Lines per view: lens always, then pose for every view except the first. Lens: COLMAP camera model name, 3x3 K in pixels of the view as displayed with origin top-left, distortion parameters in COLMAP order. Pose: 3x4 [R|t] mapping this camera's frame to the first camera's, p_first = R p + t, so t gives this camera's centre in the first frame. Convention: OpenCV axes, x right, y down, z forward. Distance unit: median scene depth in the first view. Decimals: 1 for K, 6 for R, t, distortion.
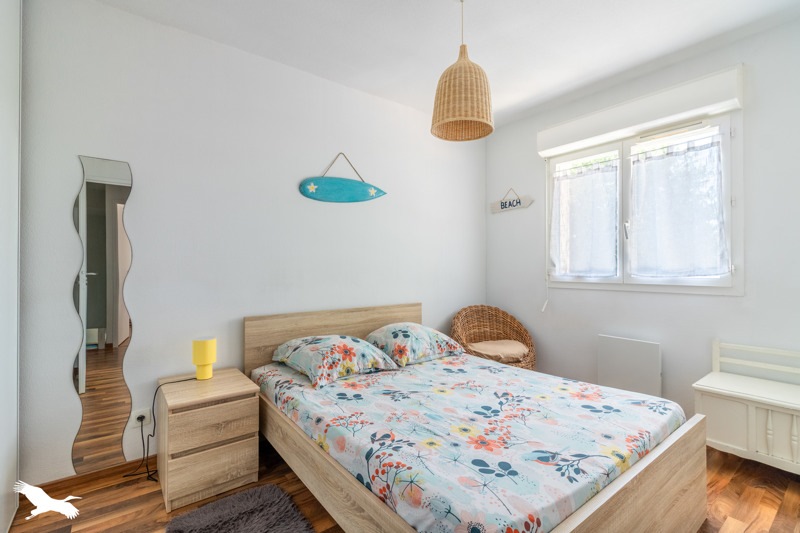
lens RADIAL K [[372.1, 0, 400.9], [0, 372.1, 265.5], [0, 0, 1]] dist [0.005534, 0.000929]
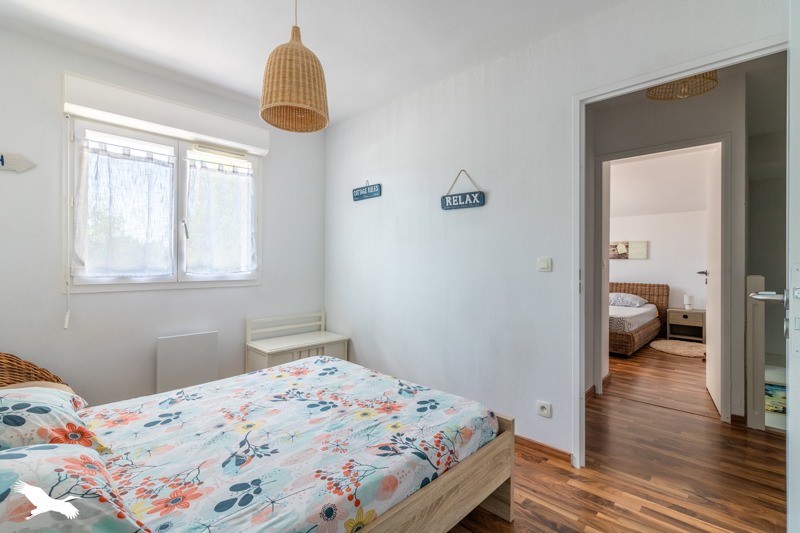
lens RADIAL K [[372.1, 0, 399.4], [0, 372.1, 264.9], [0, 0, 1]] dist [0.005534, 0.000929]
pose [[-0.149687, -0.006019, 0.988715, -0.770716], [-0.008516, 0.999952, 0.004798, -0.011736], [-0.988697, -0.007702, -0.149731, 0.868941]]
